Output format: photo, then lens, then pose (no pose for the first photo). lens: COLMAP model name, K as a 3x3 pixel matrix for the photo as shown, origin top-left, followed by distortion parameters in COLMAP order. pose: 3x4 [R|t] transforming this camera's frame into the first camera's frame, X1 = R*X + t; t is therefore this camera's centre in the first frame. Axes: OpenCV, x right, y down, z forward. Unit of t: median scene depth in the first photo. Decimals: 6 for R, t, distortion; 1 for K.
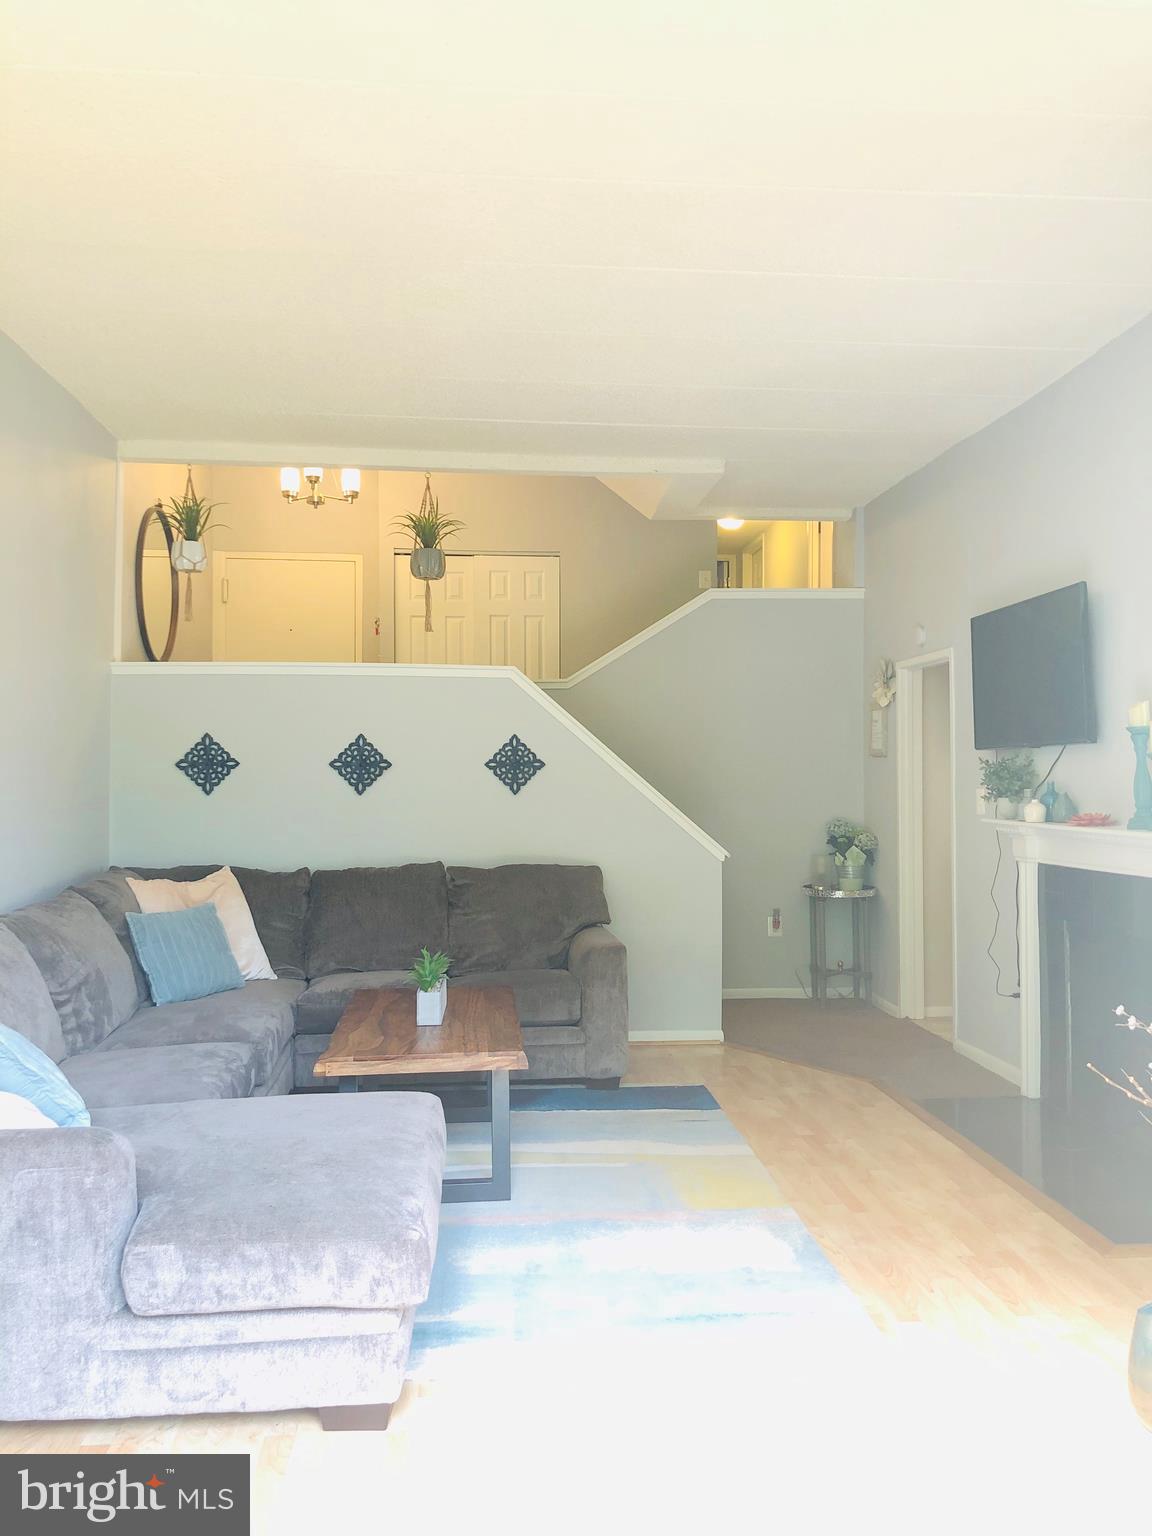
lens RADIAL K [[1260.2, 0, 580.9], [0, 1260.2, 770.1], [0, 0, 1]] dist [0.031107, -0.031694]
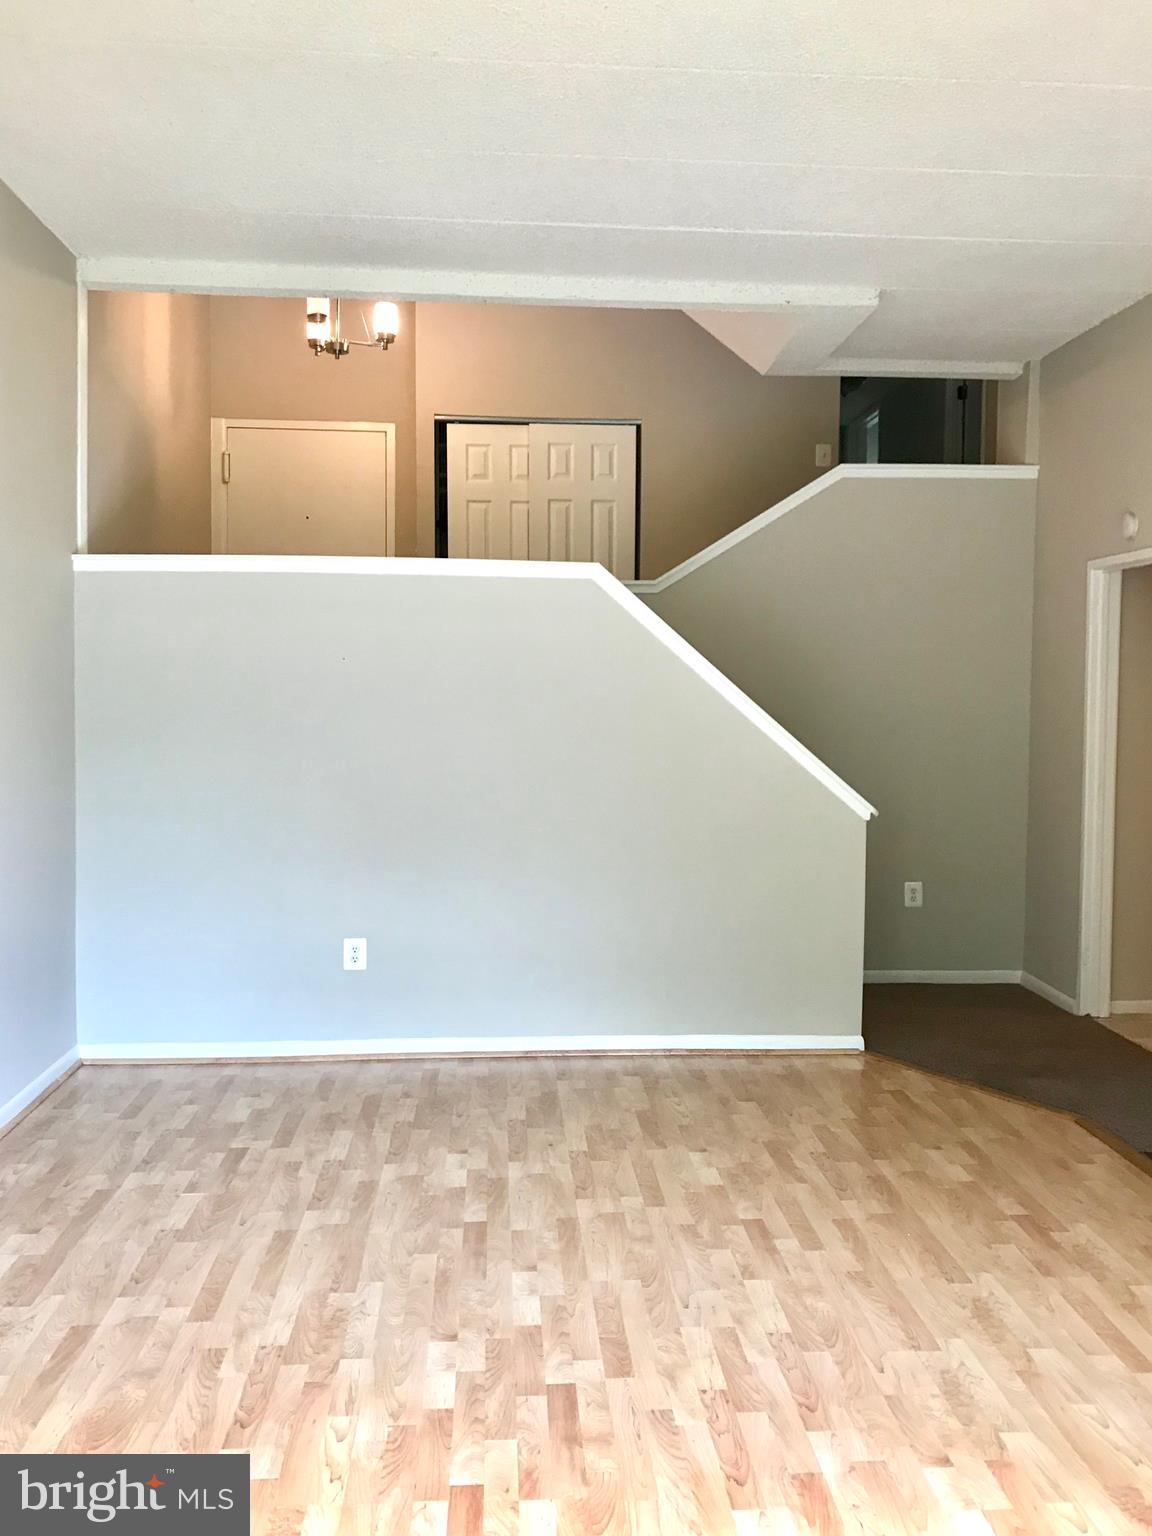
lens RADIAL K [[1271.8, 0, 573.0], [0, 1271.8, 765.5], [0, 0, 1]] dist [-0.015575, -0.010607]
pose [[0.999737, 0.008956, -0.021091, -0.049864], [-0.007365, 0.997205, 0.074354, -0.016743], [0.021698, -0.074179, 0.997009, 0.221008]]
